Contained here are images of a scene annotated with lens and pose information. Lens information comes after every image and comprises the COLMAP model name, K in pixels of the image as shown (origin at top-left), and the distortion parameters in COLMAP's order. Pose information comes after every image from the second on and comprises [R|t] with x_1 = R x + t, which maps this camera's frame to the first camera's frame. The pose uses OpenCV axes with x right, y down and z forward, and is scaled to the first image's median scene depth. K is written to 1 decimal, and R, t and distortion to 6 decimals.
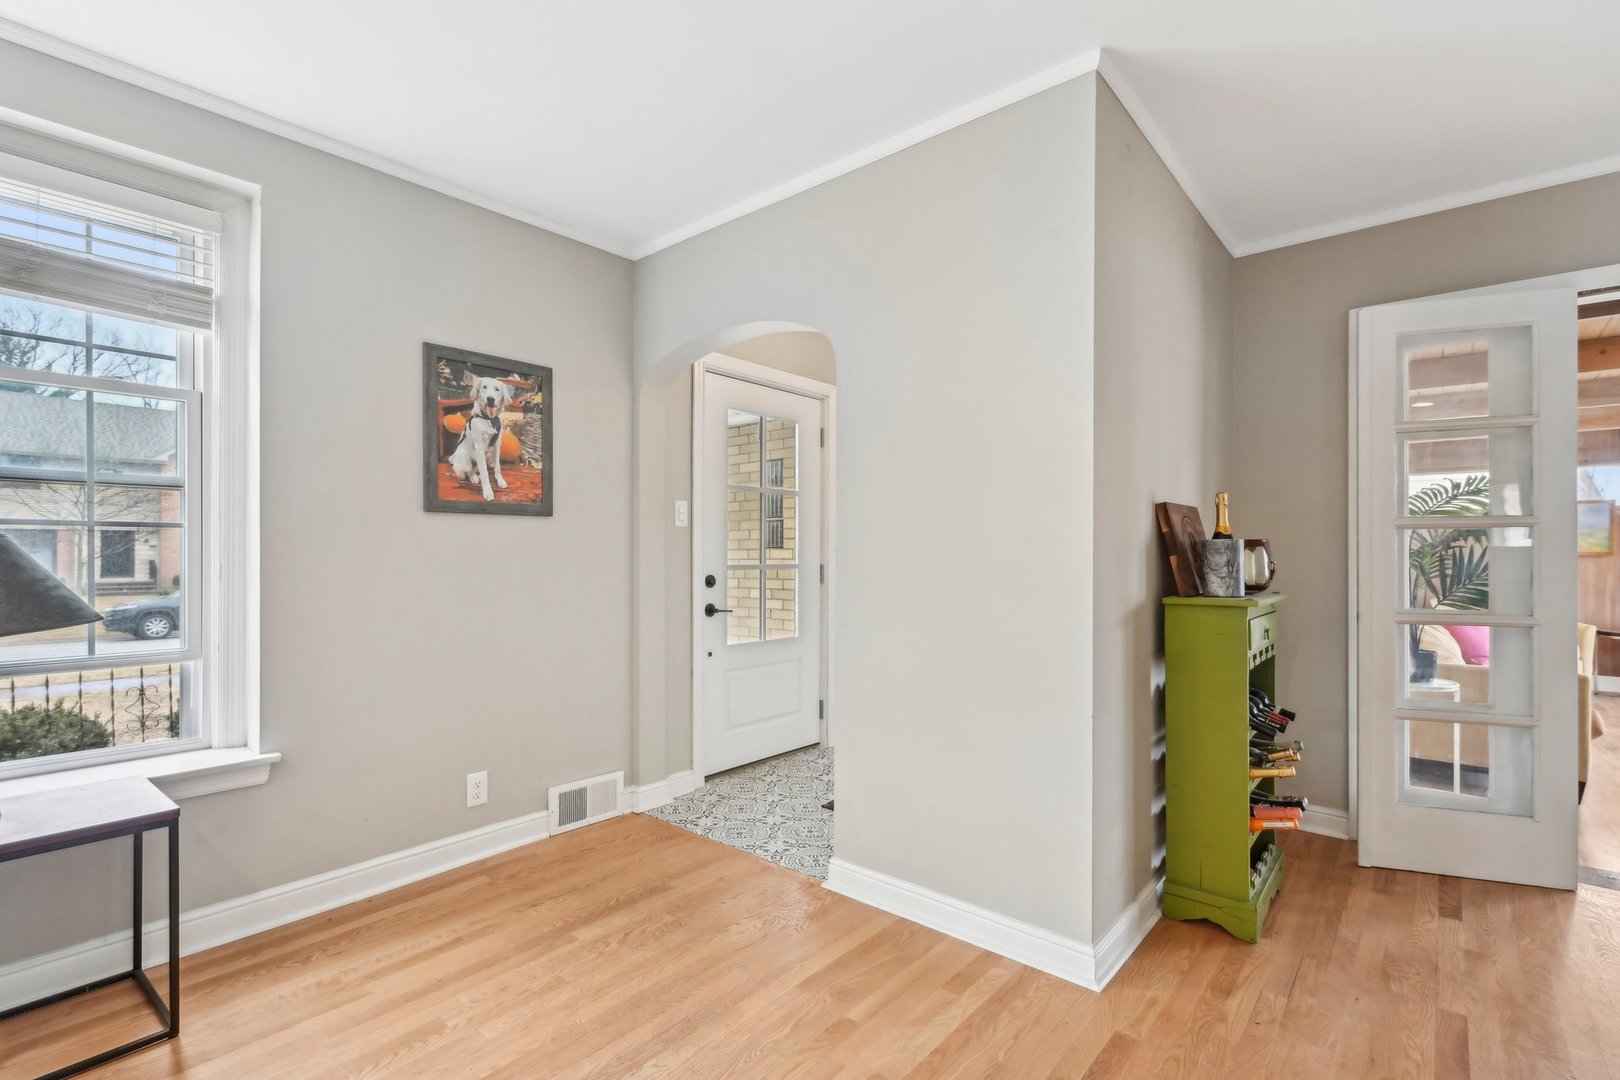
lens RADIAL K [[722.1, 0, 817.6], [0, 722.1, 555.7], [0, 0, 1]] dist [-0.000894, -0.000409]
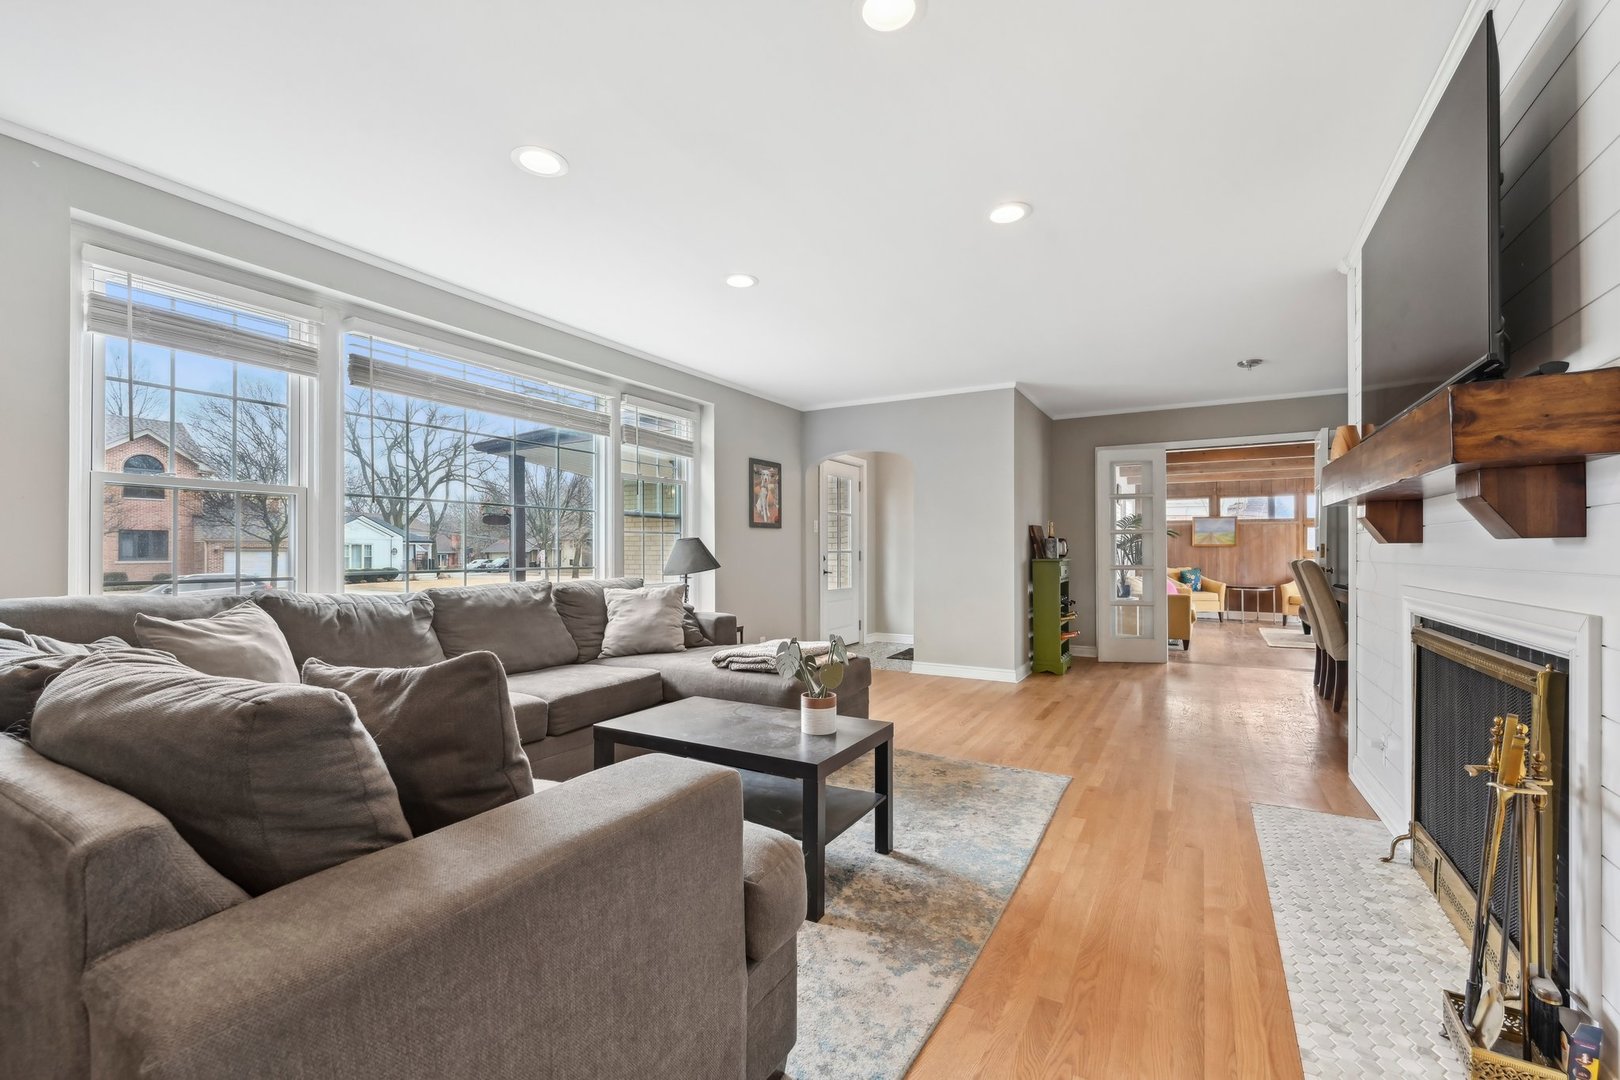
lens RADIAL K [[668.8, 0, 806.9], [0, 668.8, 550.7], [0, 0, 1]] dist [0.000015, -0.000430]
pose [[0.982439, -0.004231, 0.186537, -0.596564], [0.004483, 0.999990, -0.000933, 0.016041], [-0.186531, 0.001752, 0.982447, -0.955736]]
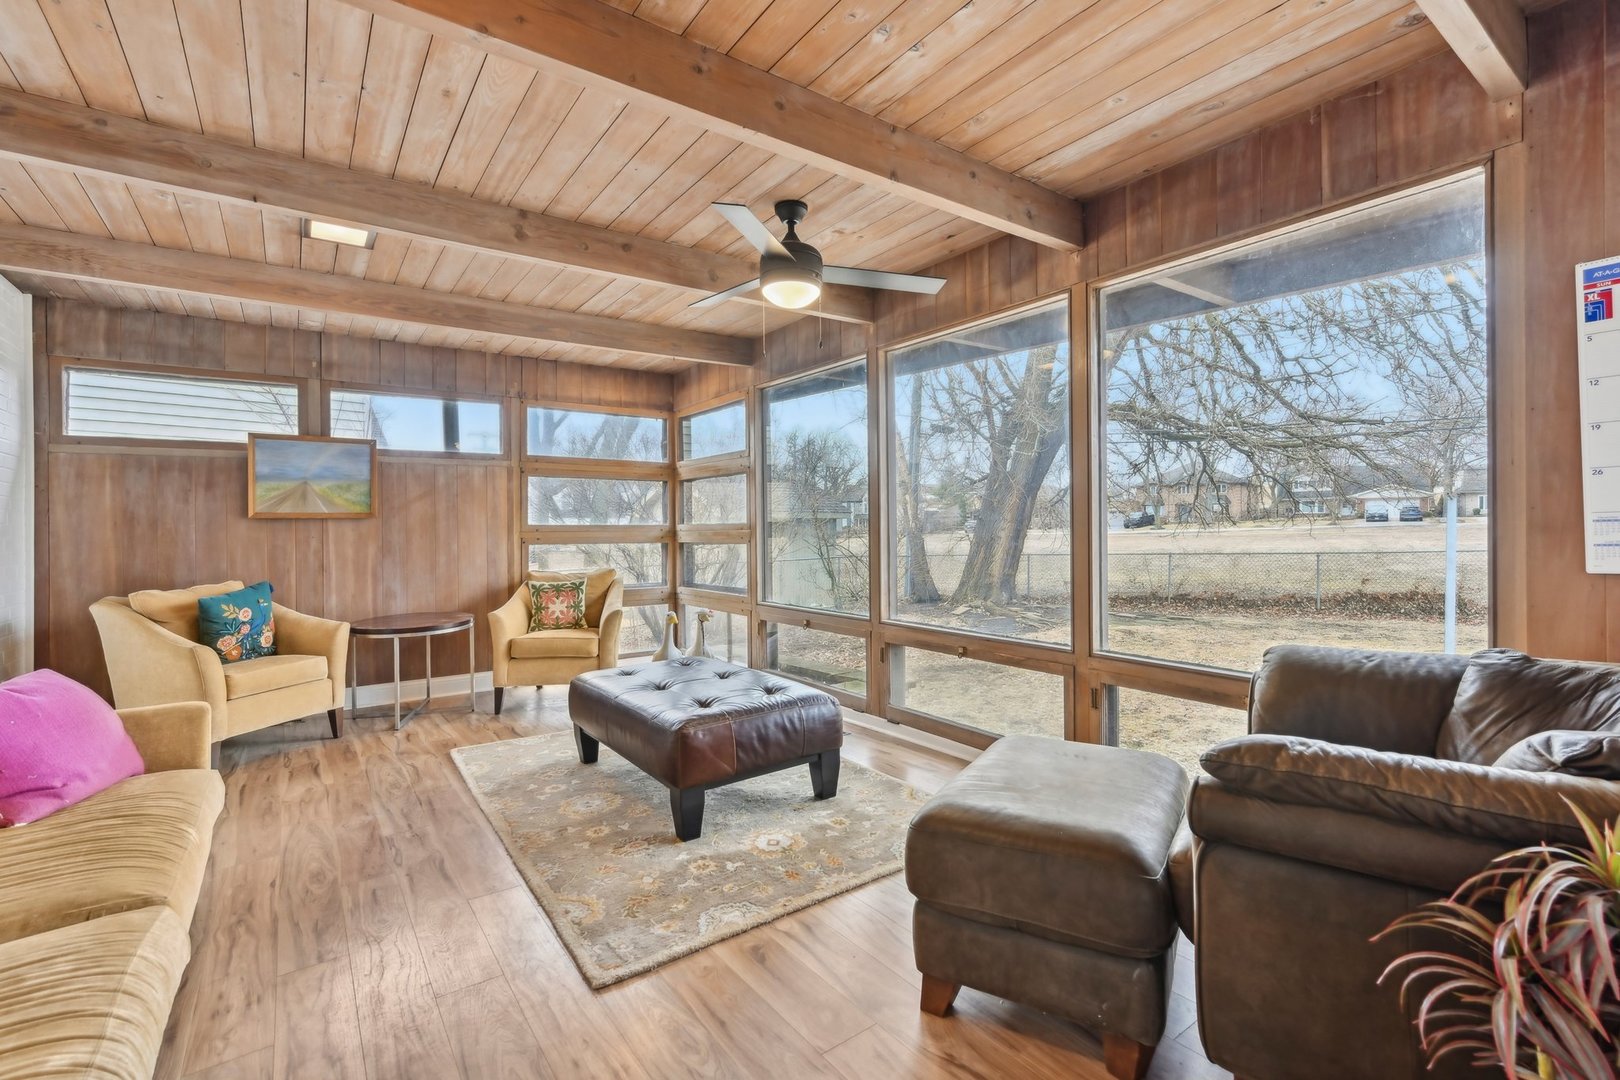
lens RADIAL K [[722.1, 0, 820.2], [0, 722.1, 518.4], [0, 0, 1]] dist [-0.000894, -0.000409]
pose [[0.223765, -0.001836, 0.974641, 1.001010], [0.013841, 0.999903, -0.001294, 0.015818], [-0.974545, 0.013779, 0.223769, 0.808545]]
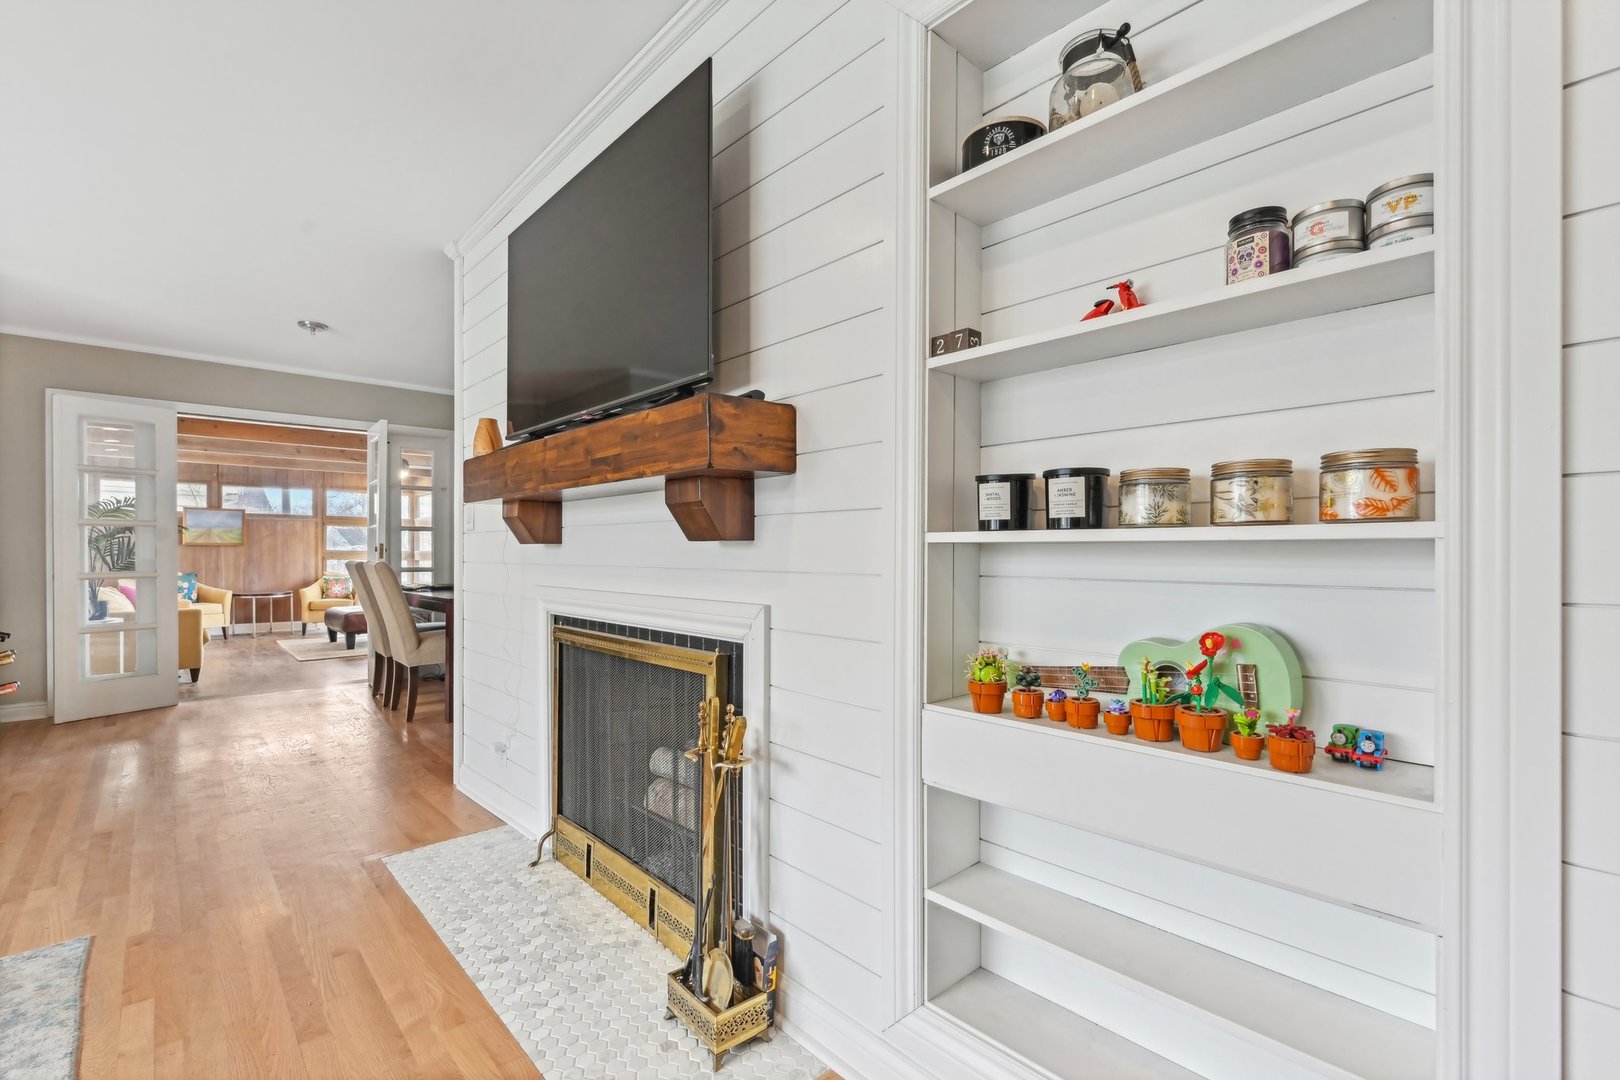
lens RADIAL K [[722.1, 0, 821.7], [0, 722.1, 551.9], [0, 0, 1]] dist [-0.000894, -0.000409]
pose [[0.105143, -0.003294, 0.994452, -0.582880], [-0.000397, 0.999994, 0.003354, 0.016175], [-0.994457, -0.000748, 0.105141, -0.762654]]
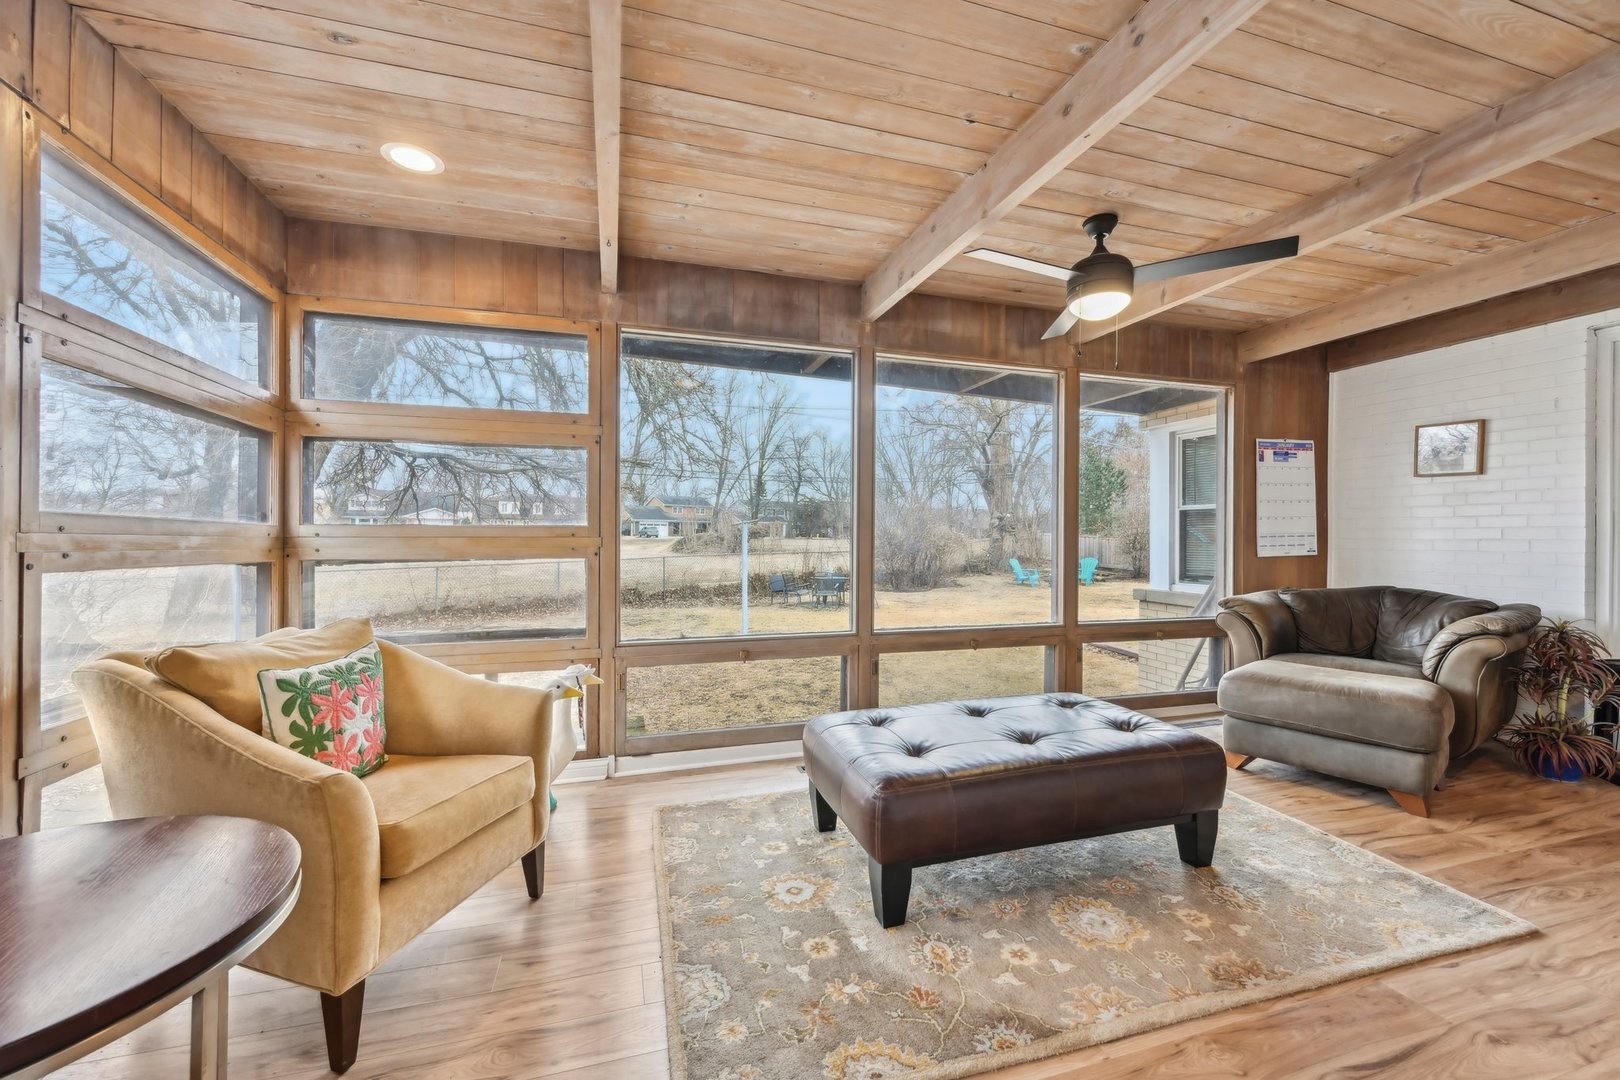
lens RADIAL K [[643.9, 0, 804.8], [0, 643.9, 534.1], [0, 0, 1]] dist [-0.003913, 0.001556]
pose [[-0.842808, -0.008113, 0.538153, 1.718967], [-0.010511, 0.999944, -0.001387, 0.030064], [-0.538112, -0.006826, -0.842846, 1.895427]]
